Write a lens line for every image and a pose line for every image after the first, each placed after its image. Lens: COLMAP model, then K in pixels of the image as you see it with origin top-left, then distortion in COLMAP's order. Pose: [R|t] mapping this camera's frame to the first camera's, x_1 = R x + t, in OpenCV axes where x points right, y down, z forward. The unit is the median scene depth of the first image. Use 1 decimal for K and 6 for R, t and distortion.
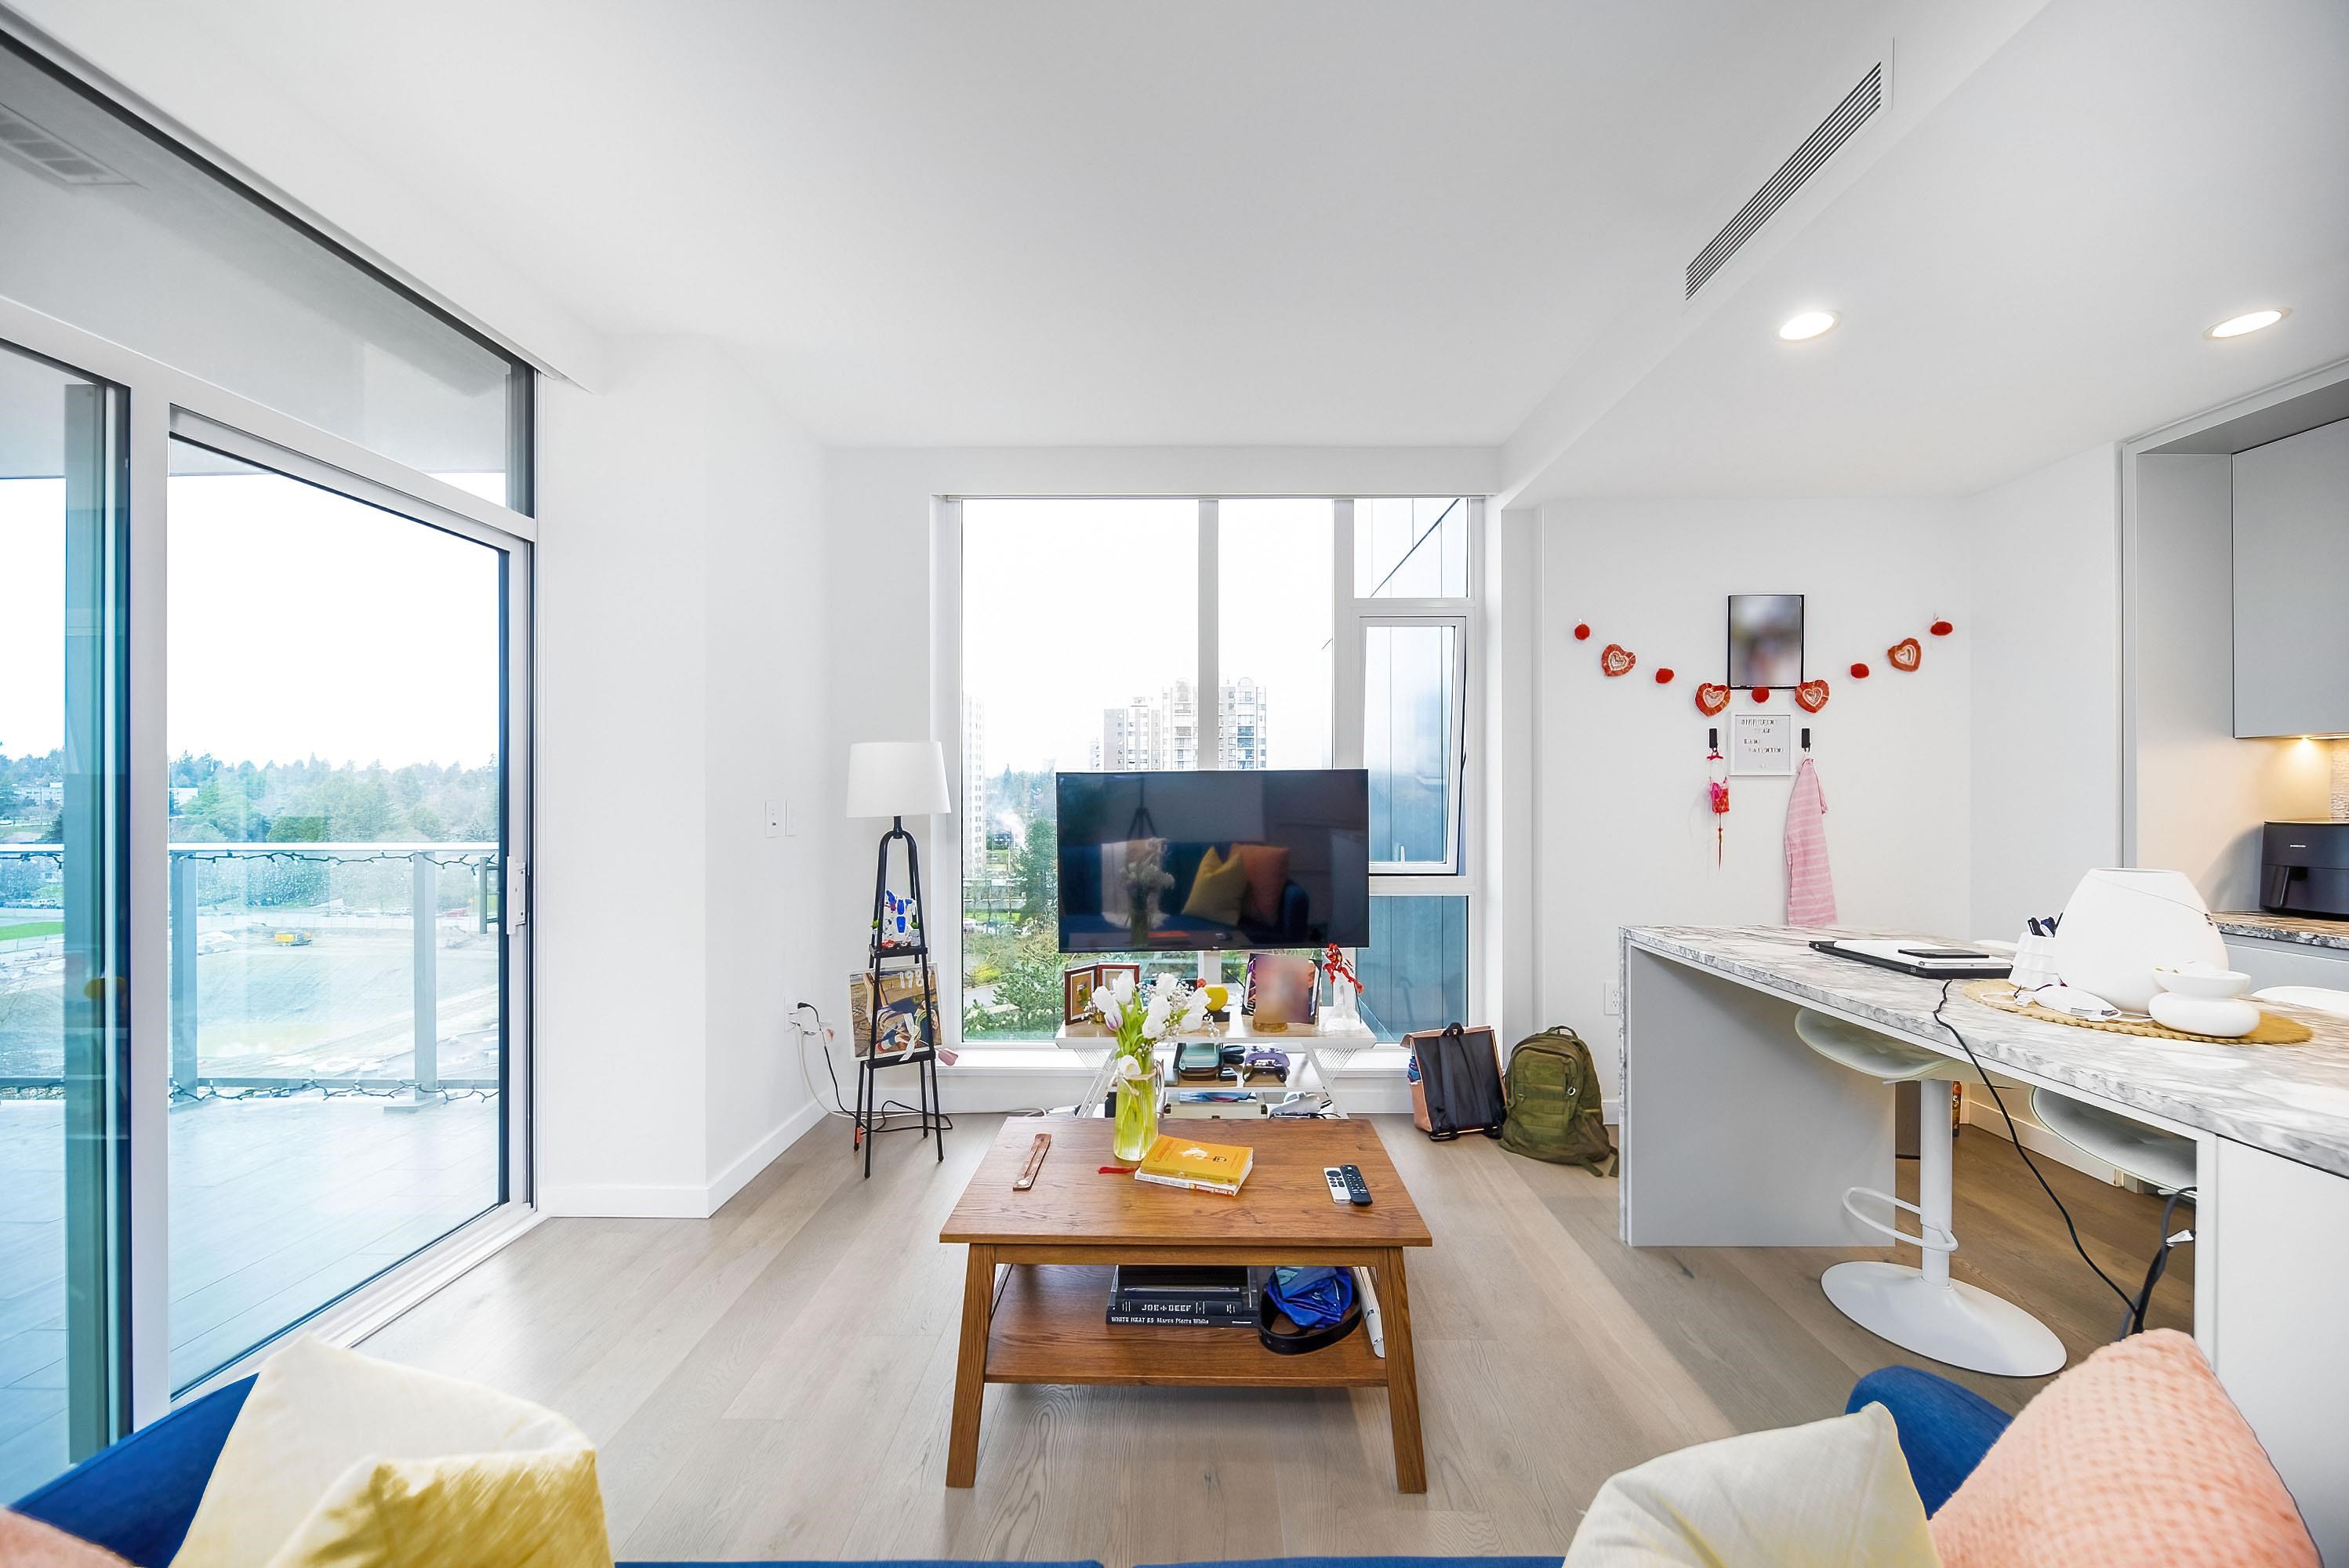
lens RADIAL K [[826.6, 0, 1182.3], [0, 826.6, 790.2], [0, 0, 1]] dist [-0.000453, -0.001748]
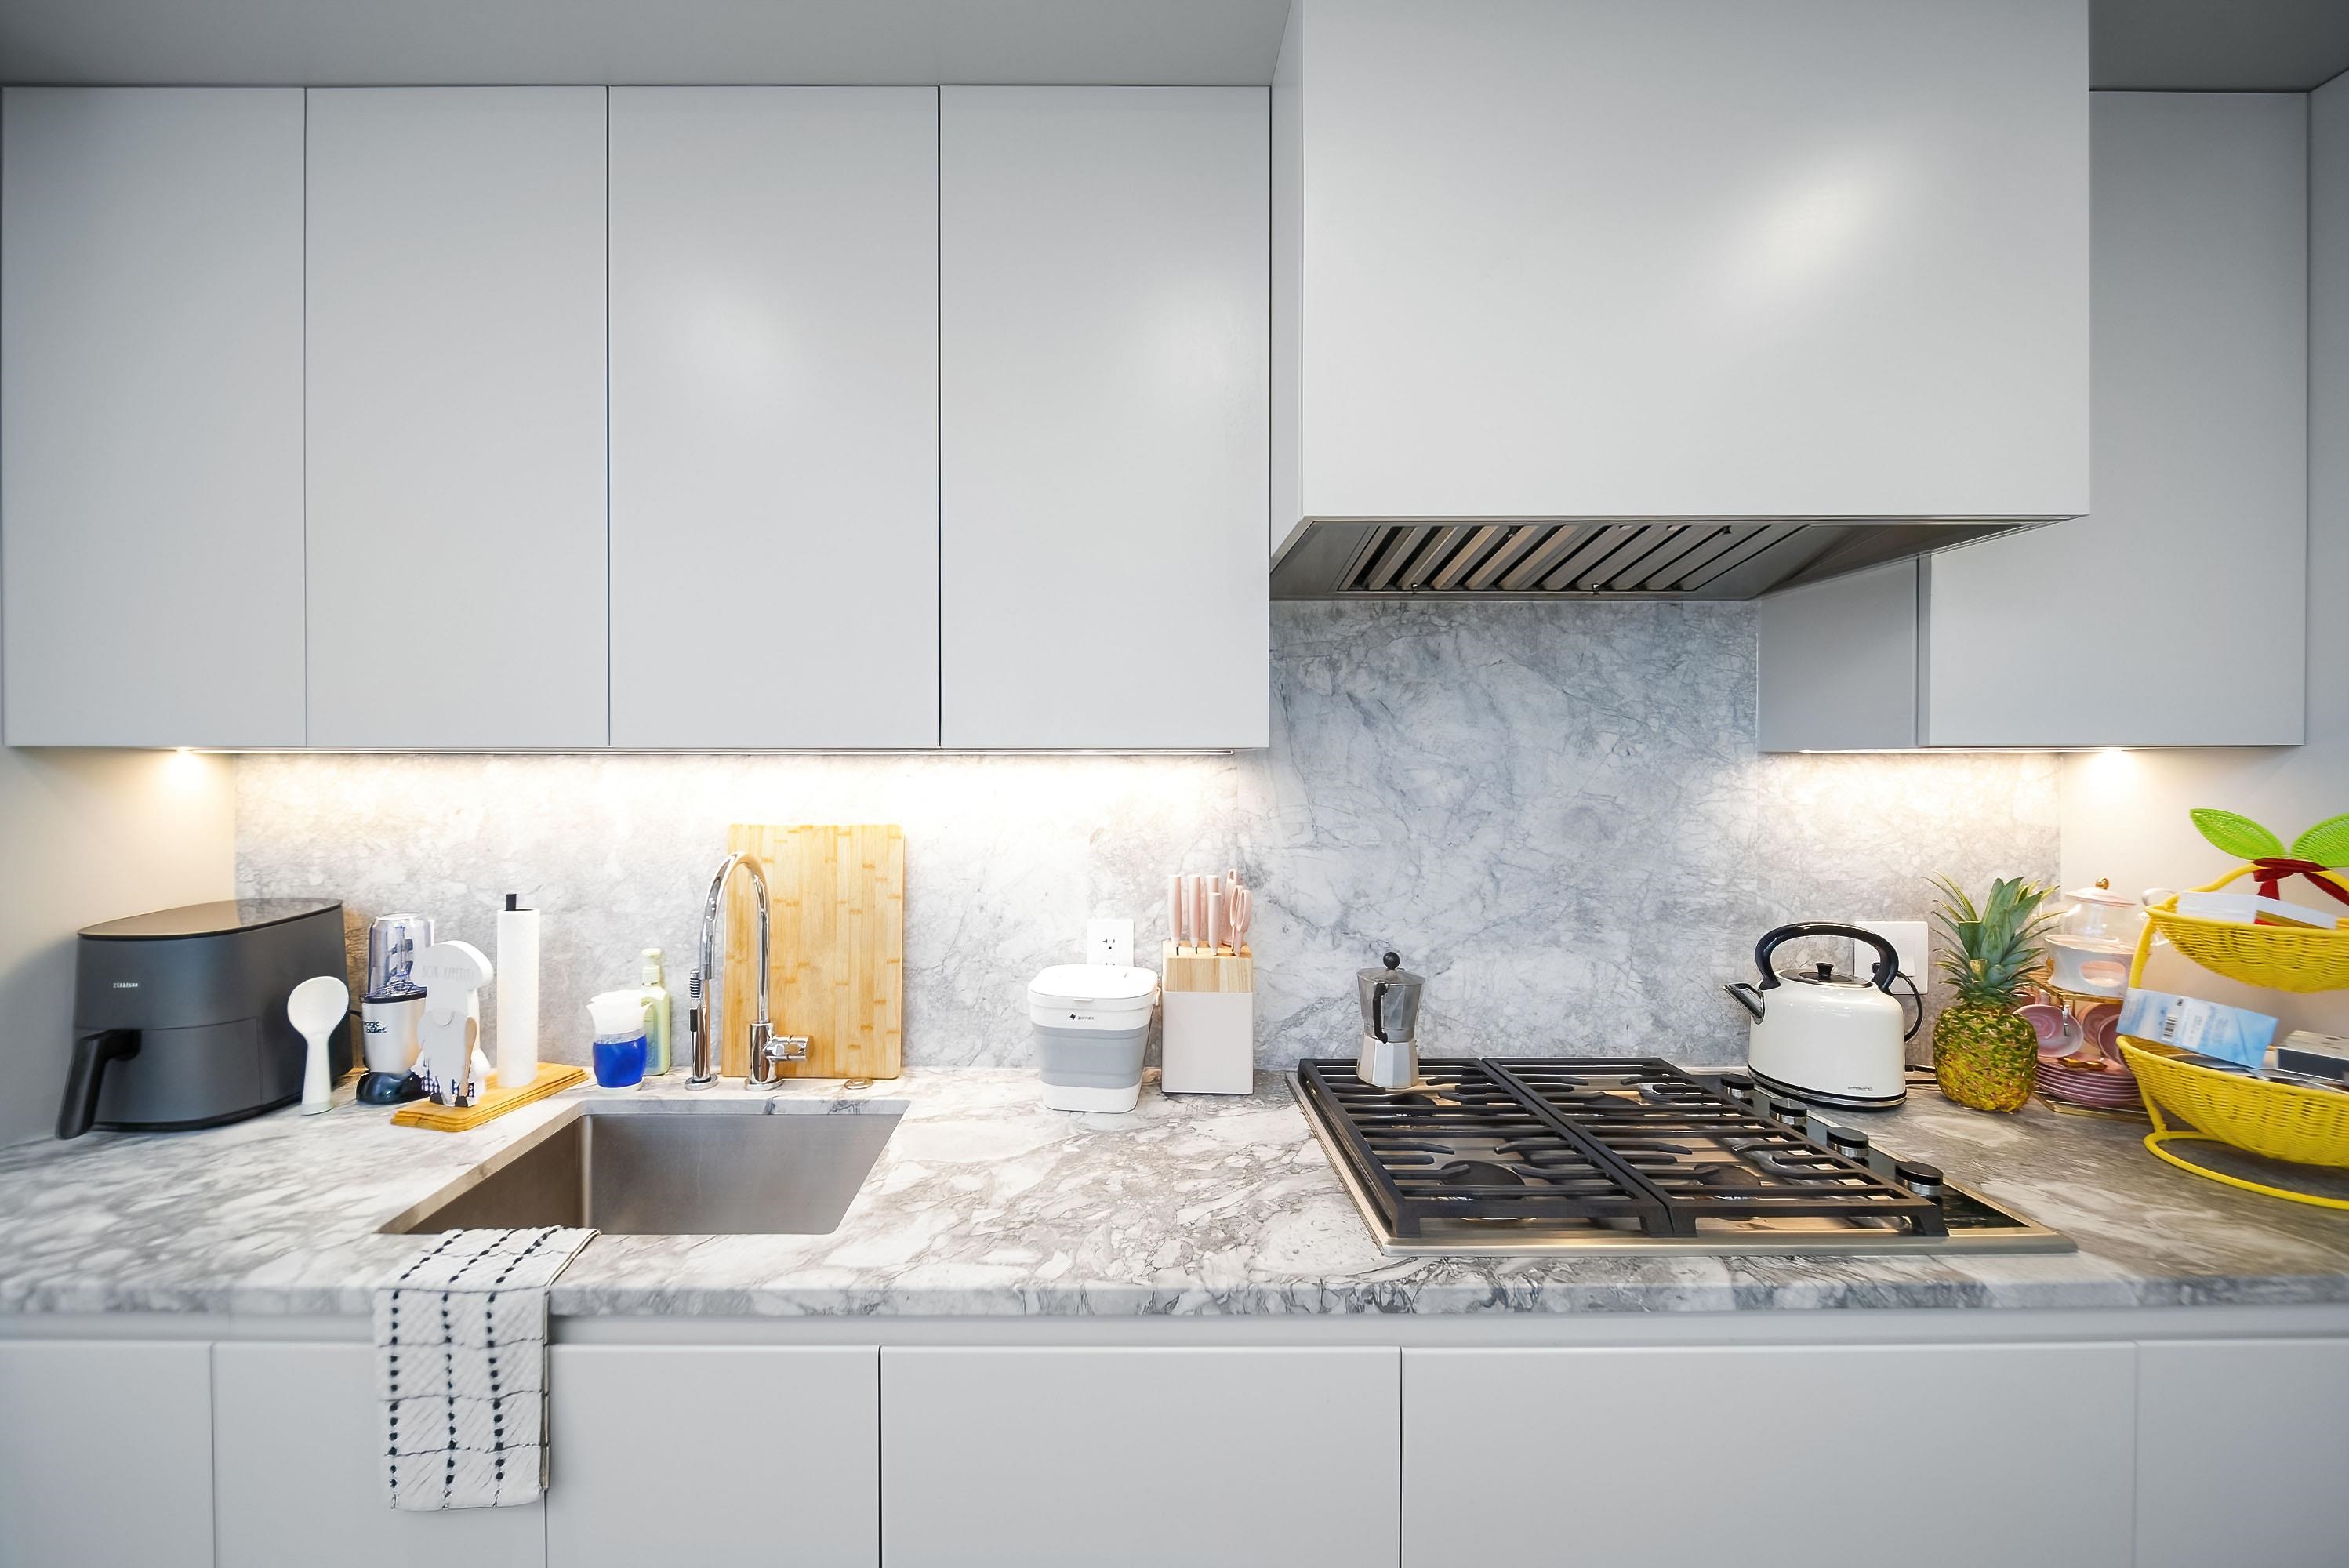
lens RADIAL K [[834.1, 0, 1110.2], [0, 834.1, 774.6], [0, 0, 1]] dist [-0.000042, -0.000053]
pose [[-0.007935, -0.000337, 0.999968, 0.703757], [-0.006462, 0.999979, 0.000286, -0.042829], [-0.999948, -0.006459, -0.007937, 0.348376]]
